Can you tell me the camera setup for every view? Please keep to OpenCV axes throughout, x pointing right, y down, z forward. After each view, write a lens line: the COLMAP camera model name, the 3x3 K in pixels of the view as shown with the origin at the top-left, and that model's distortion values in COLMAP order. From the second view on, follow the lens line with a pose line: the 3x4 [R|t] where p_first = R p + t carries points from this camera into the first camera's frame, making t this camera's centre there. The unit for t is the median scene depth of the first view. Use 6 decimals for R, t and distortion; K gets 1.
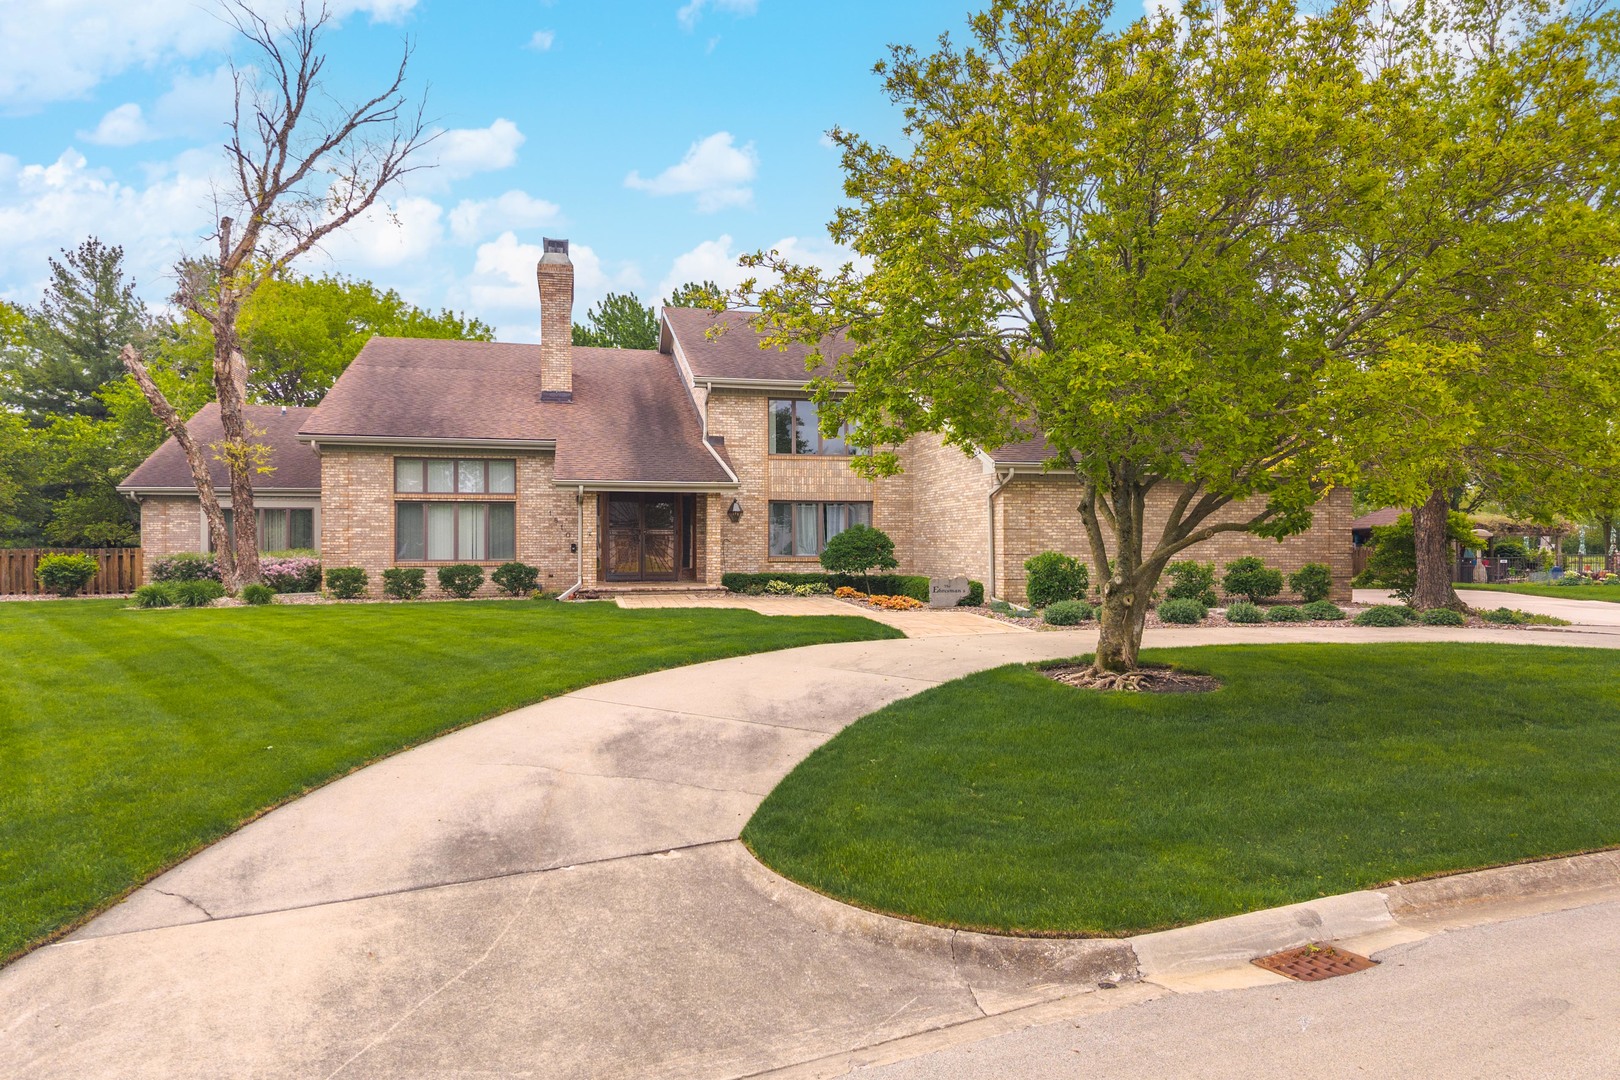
lens RADIAL K [[1091.9, 0, 810.0], [0, 1091.9, 540.0], [0, 0, 1]] dist [0.033775, -0.042890]
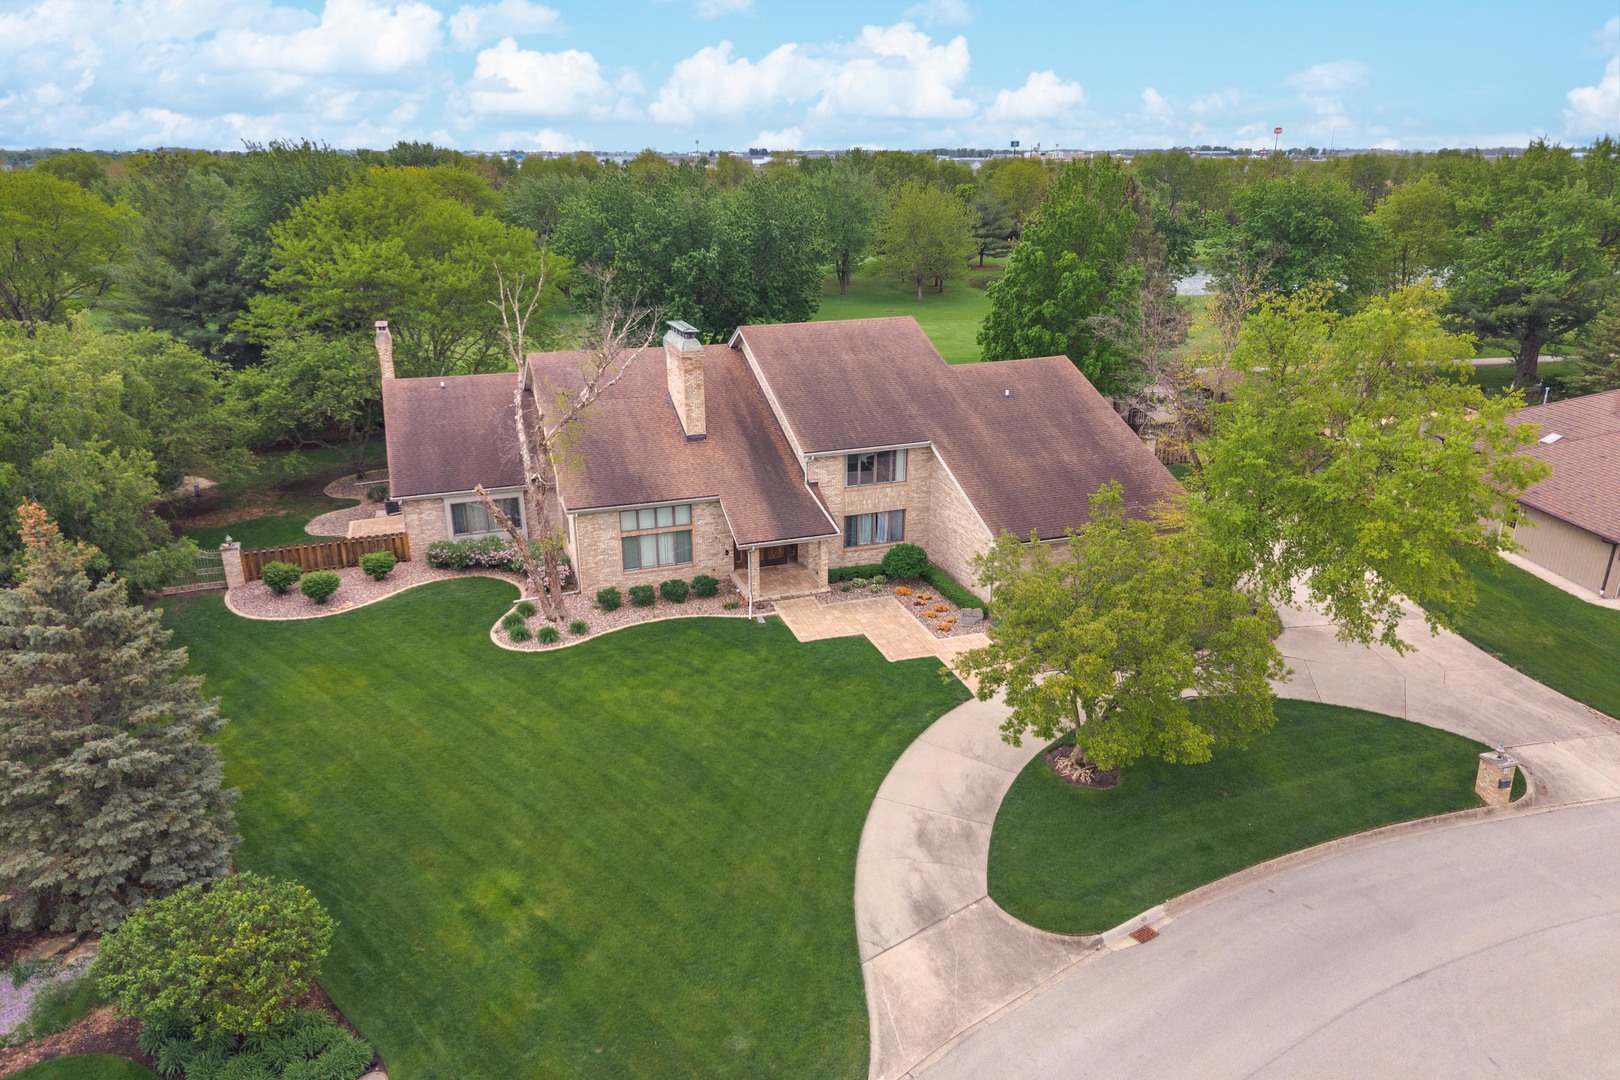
lens RADIAL K [[1091.9, 0, 810.0], [0, 1091.9, 540.0], [0, 0, 1]] dist [0.033775, -0.042890]
pose [[0.992368, -0.038434, 0.117170, -0.291362], [-0.004207, 0.939083, 0.343665, -0.581468], [-0.123241, -0.341535, 0.931754, -0.524178]]
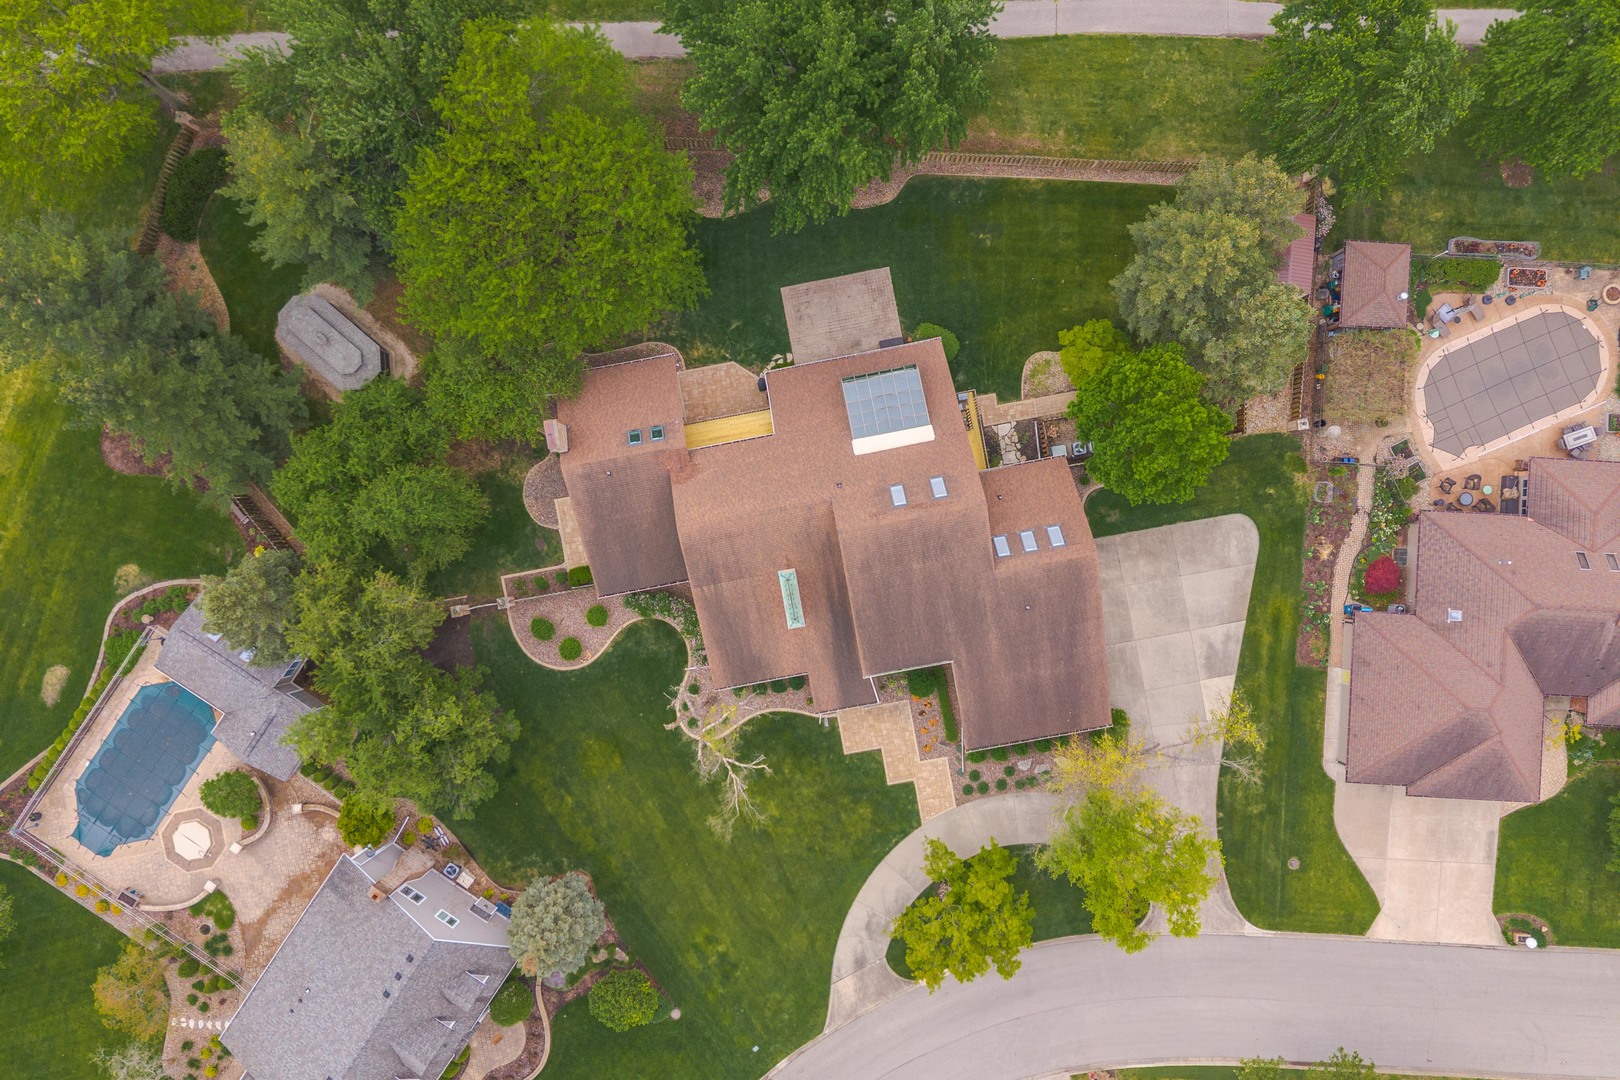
lens RADIAL K [[1091.9, 0, 810.0], [0, 1091.9, 540.0], [0, 0, 1]] dist [0.033775, -0.042890]
pose [[0.999425, 0.033903, -0.001038, -0.237289], [0.001276, -0.006990, 0.999975, -2.621996], [0.033895, -0.999401, -0.007029, 1.334845]]
